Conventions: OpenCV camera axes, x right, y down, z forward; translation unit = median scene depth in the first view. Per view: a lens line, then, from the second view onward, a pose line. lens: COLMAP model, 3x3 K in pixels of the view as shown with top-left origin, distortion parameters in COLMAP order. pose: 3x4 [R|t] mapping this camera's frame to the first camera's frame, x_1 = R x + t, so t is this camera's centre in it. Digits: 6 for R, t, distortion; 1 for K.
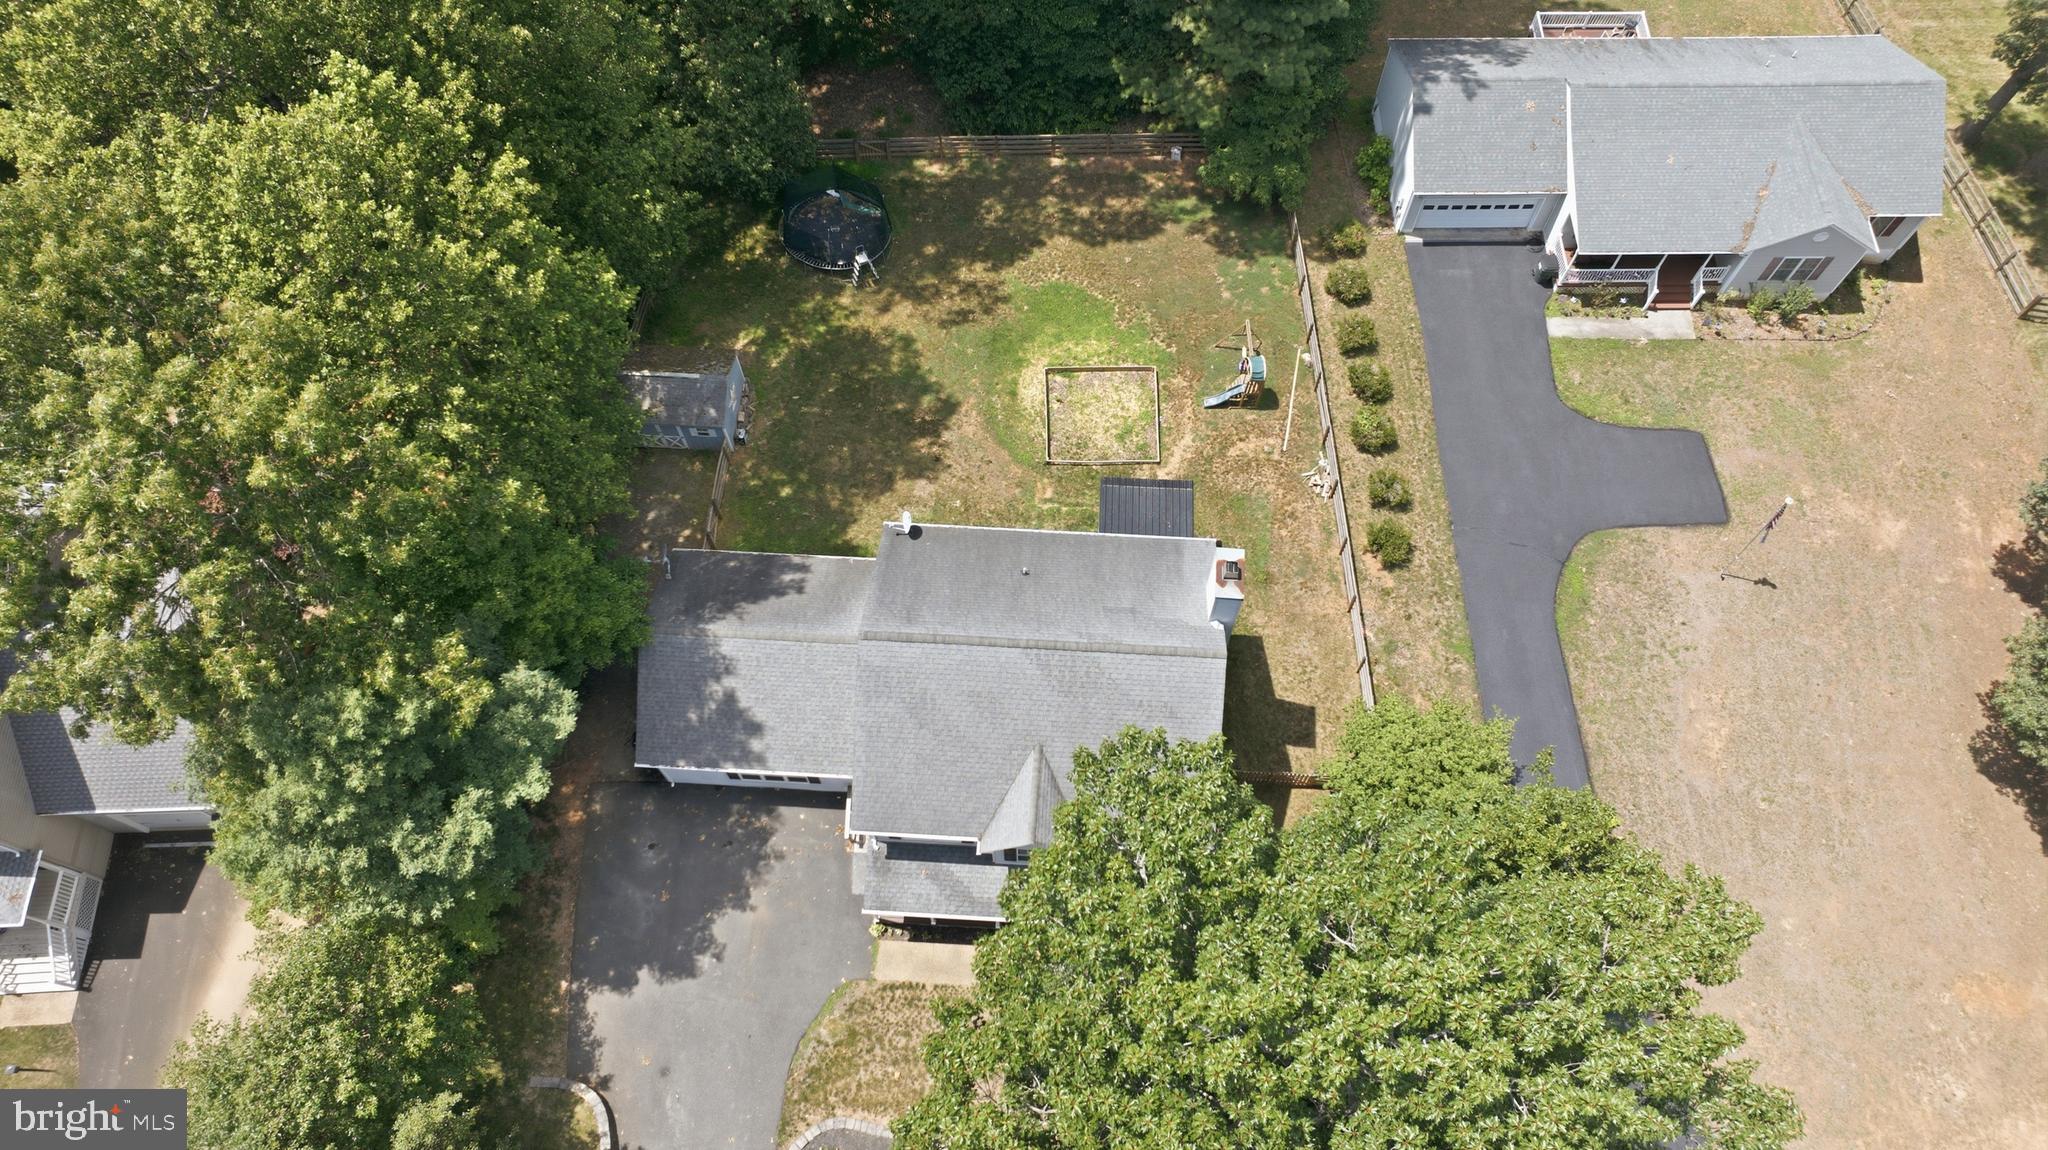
lens RADIAL K [[1450.4, 0, 1033.3], [0, 1450.4, 561.2], [0, 0, 1]] dist [-0.022754, 0.002587]
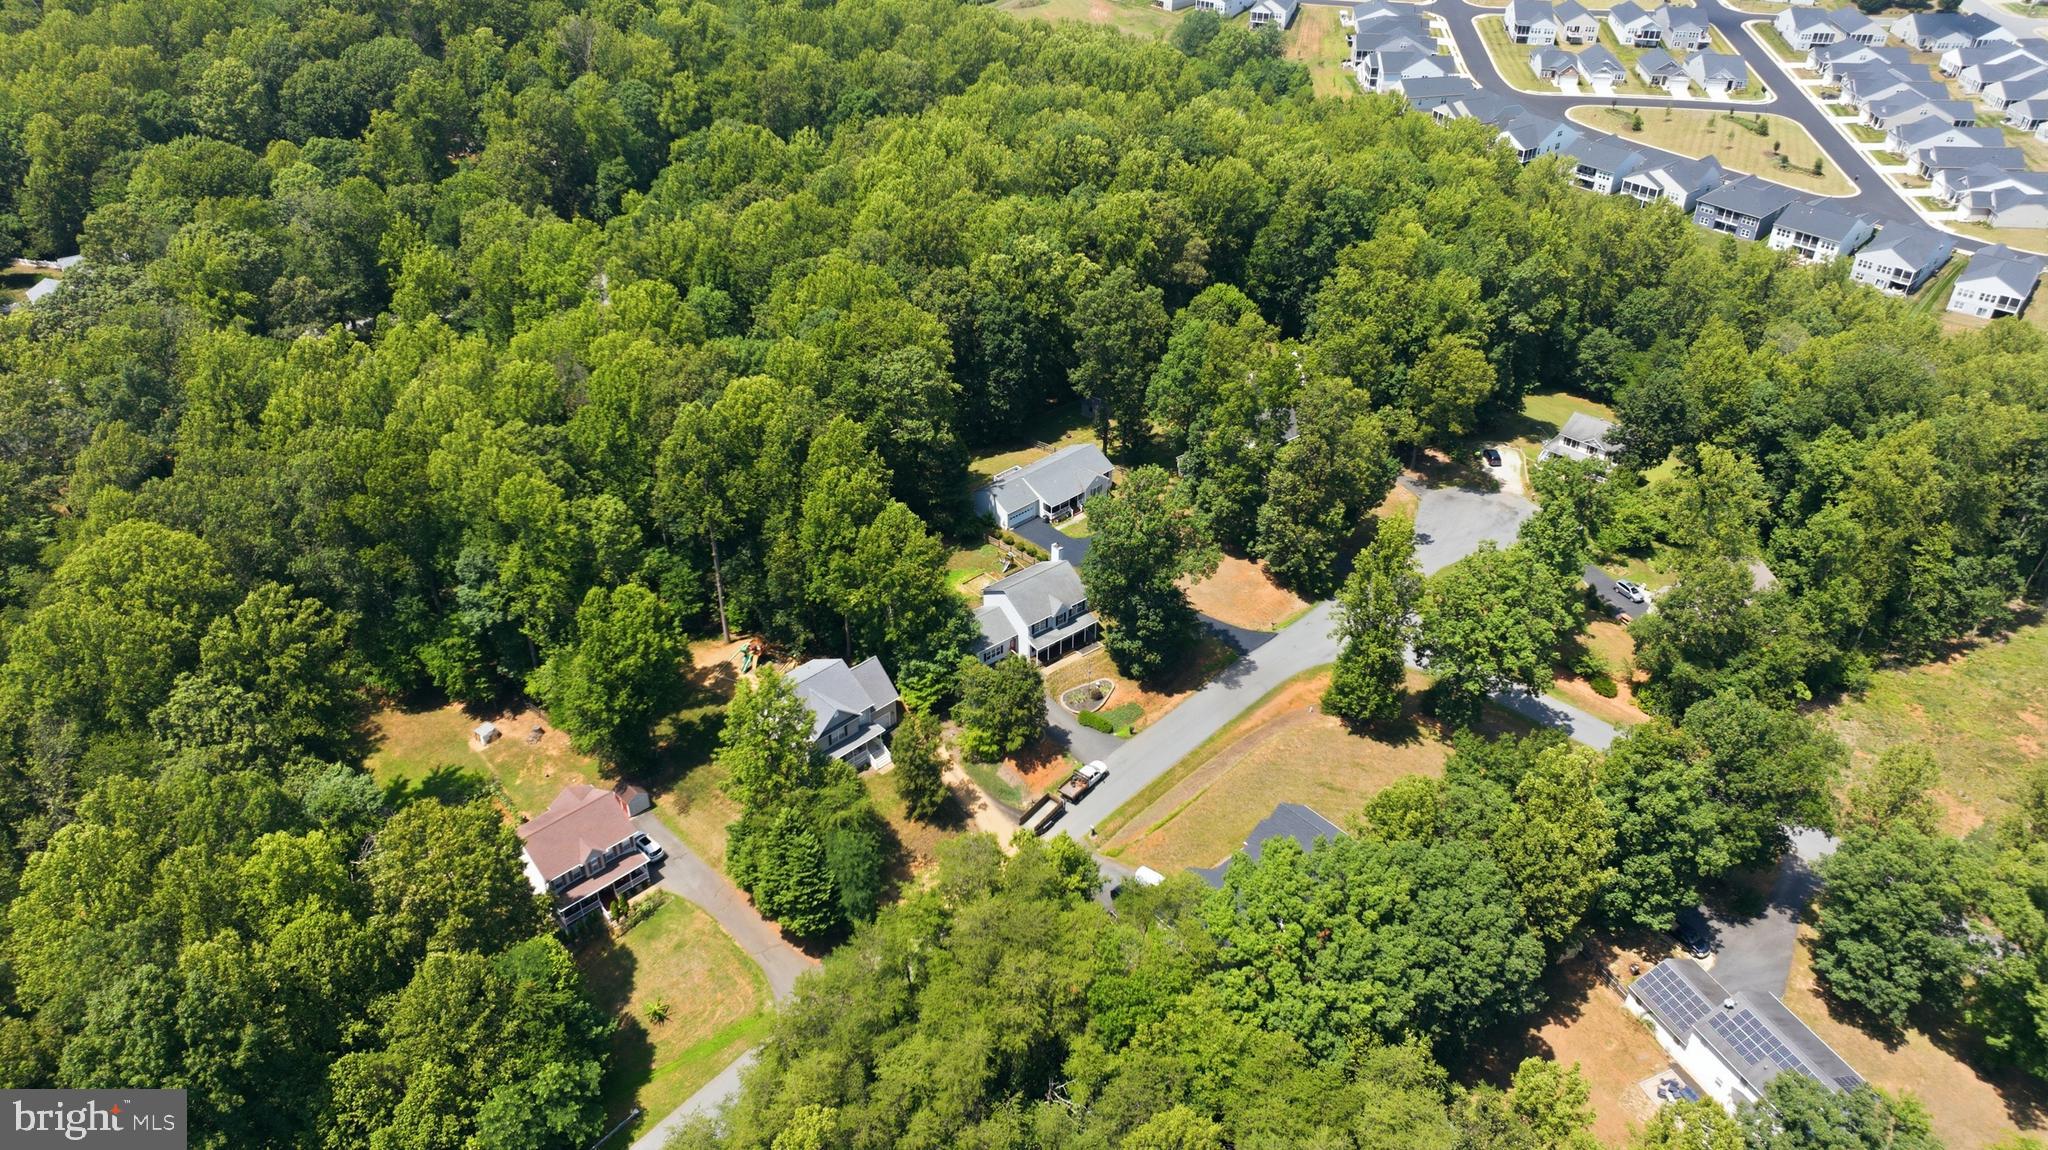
lens RADIAL K [[1450.4, 0, 1037.7], [0, 1450.4, 579.9], [0, 0, 1]] dist [-0.022754, 0.002587]
pose [[0.739617, -0.379871, 0.555576, -1.790000], [0.603566, 0.739609, -0.297803, 1.013057], [-0.297782, 0.555587, 0.776304, -1.781683]]
